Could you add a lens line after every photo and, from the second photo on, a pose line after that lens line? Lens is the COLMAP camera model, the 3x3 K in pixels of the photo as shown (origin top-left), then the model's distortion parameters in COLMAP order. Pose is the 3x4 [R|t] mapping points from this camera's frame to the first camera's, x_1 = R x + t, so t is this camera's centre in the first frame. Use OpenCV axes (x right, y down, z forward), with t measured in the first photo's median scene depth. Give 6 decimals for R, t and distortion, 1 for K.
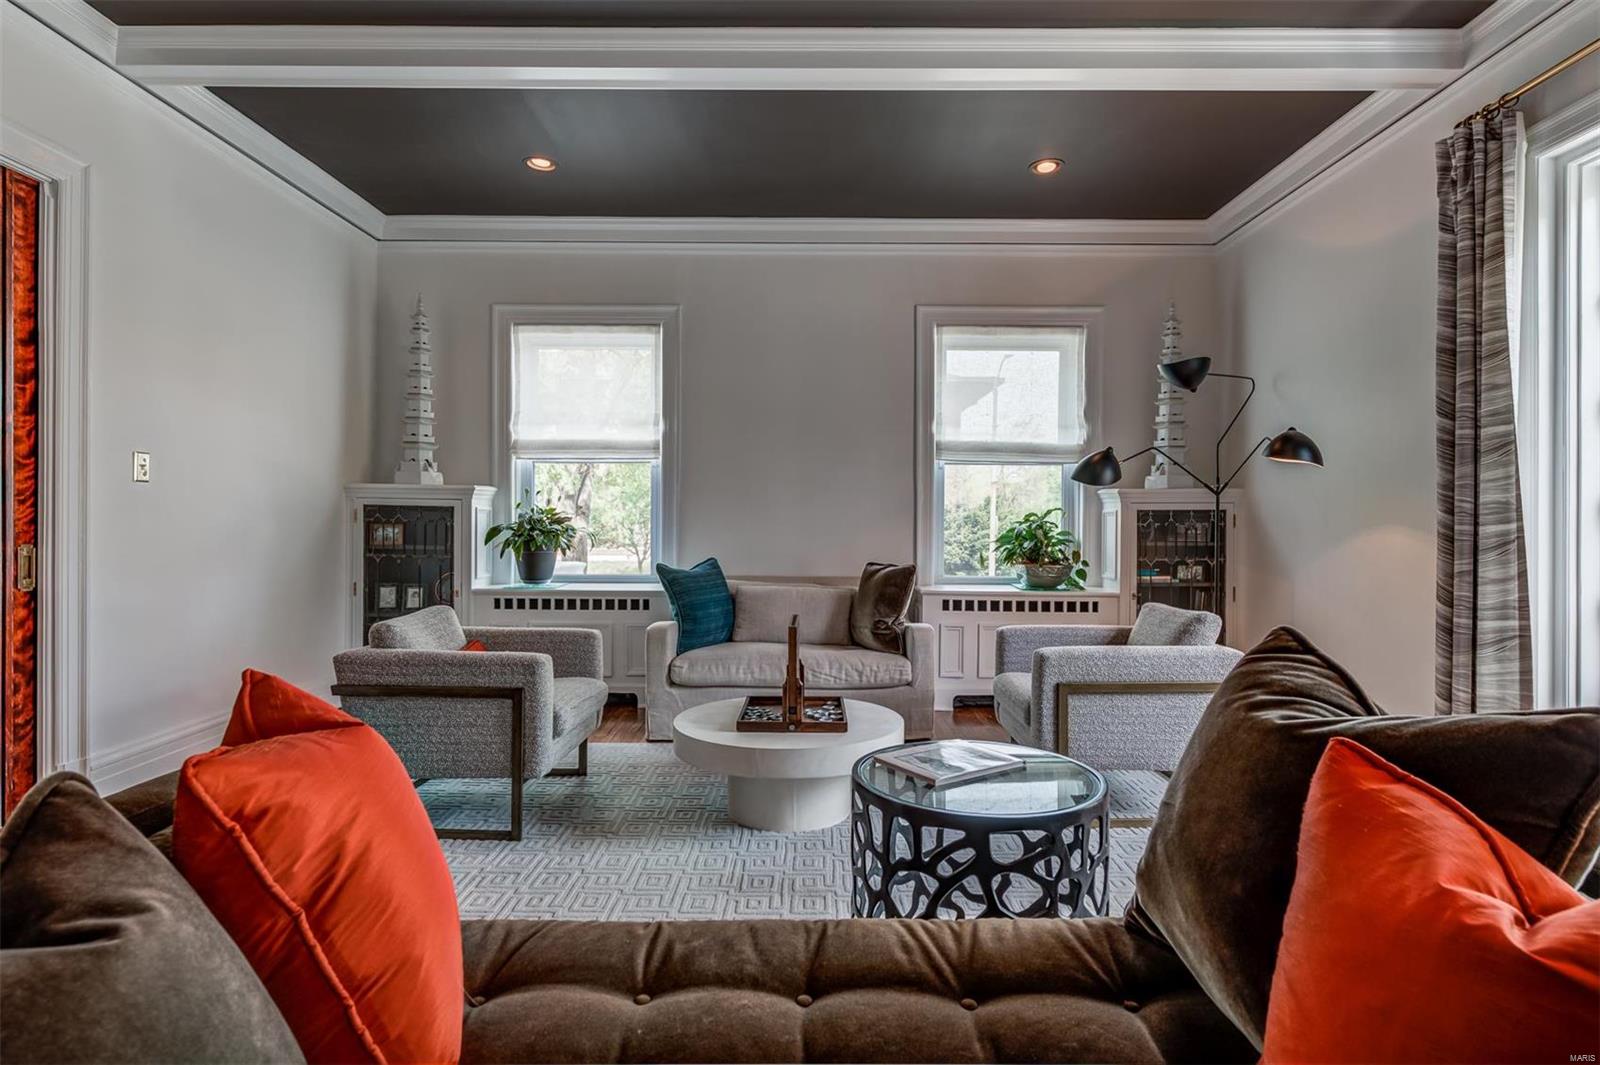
lens RADIAL K [[815.4, 0, 810.1], [0, 815.4, 523.3], [0, 0, 1]] dist [0.004681, -0.000639]
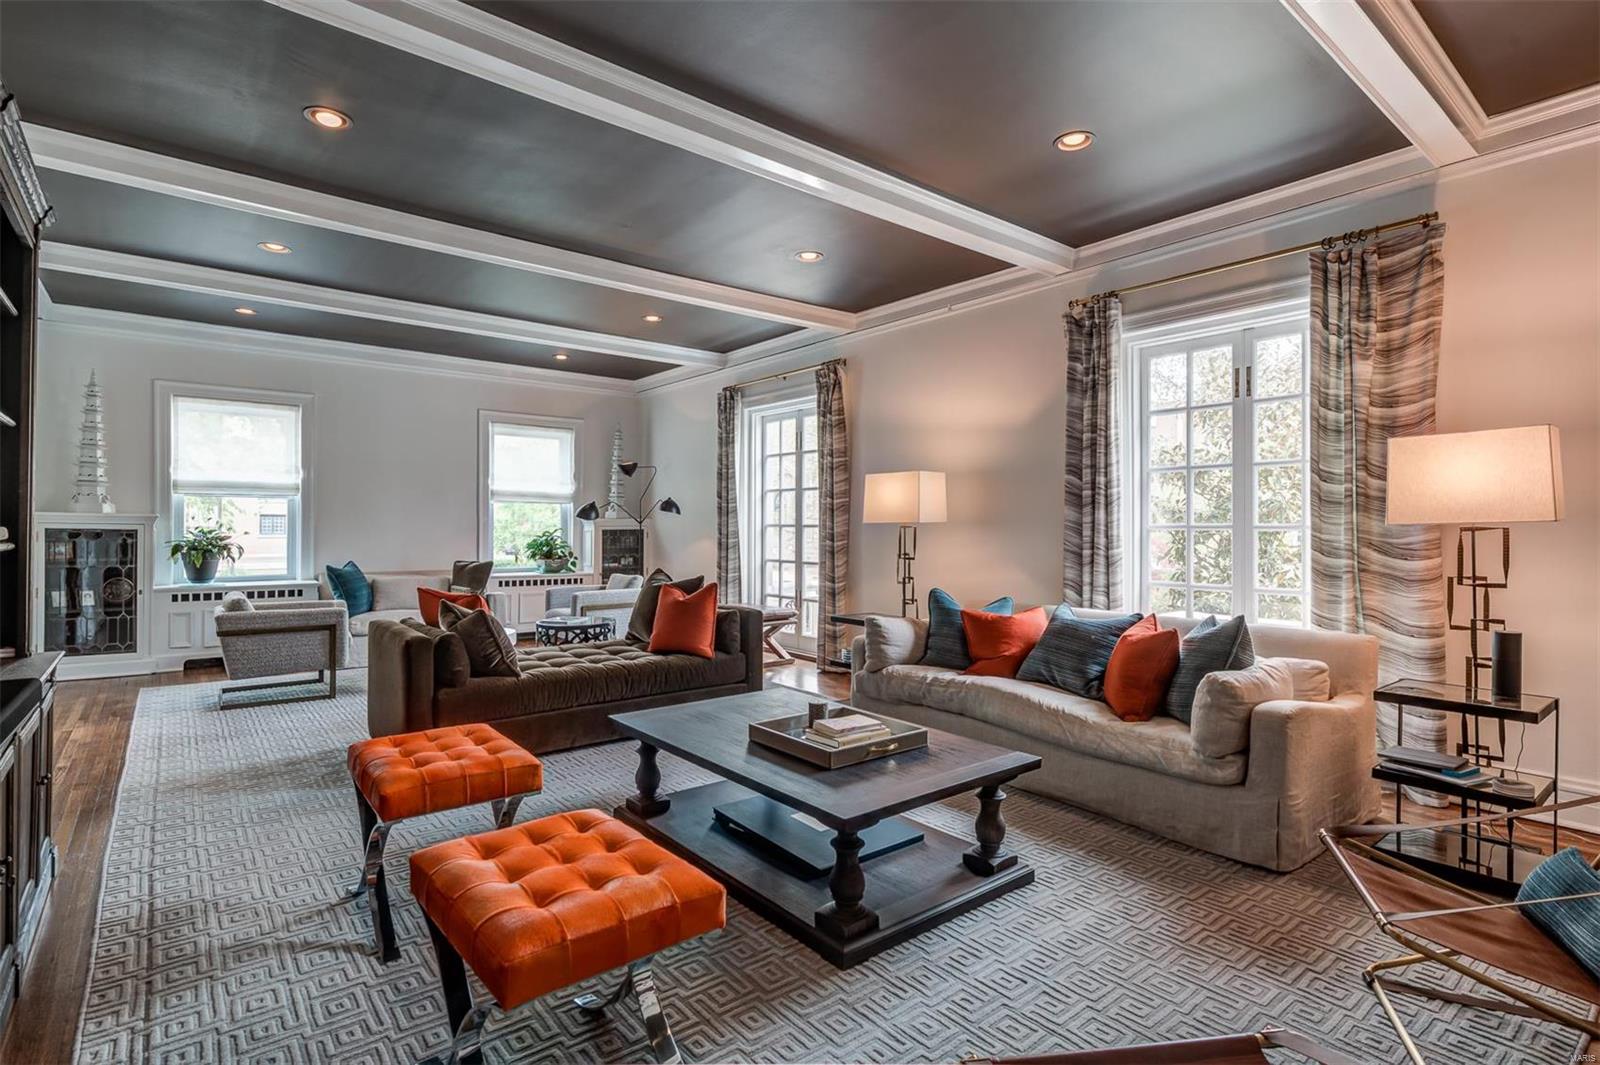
lens RADIAL K [[765.0, 0, 804.1], [0, 765.0, 526.0], [0, 0, 1]] dist [0.000438, -0.002679]
pose [[0.775588, -0.000906, 0.631239, -0.389199], [-0.000164, 0.999999, 0.001636, -0.029477], [-0.631240, -0.001372, 0.775587, -0.740572]]
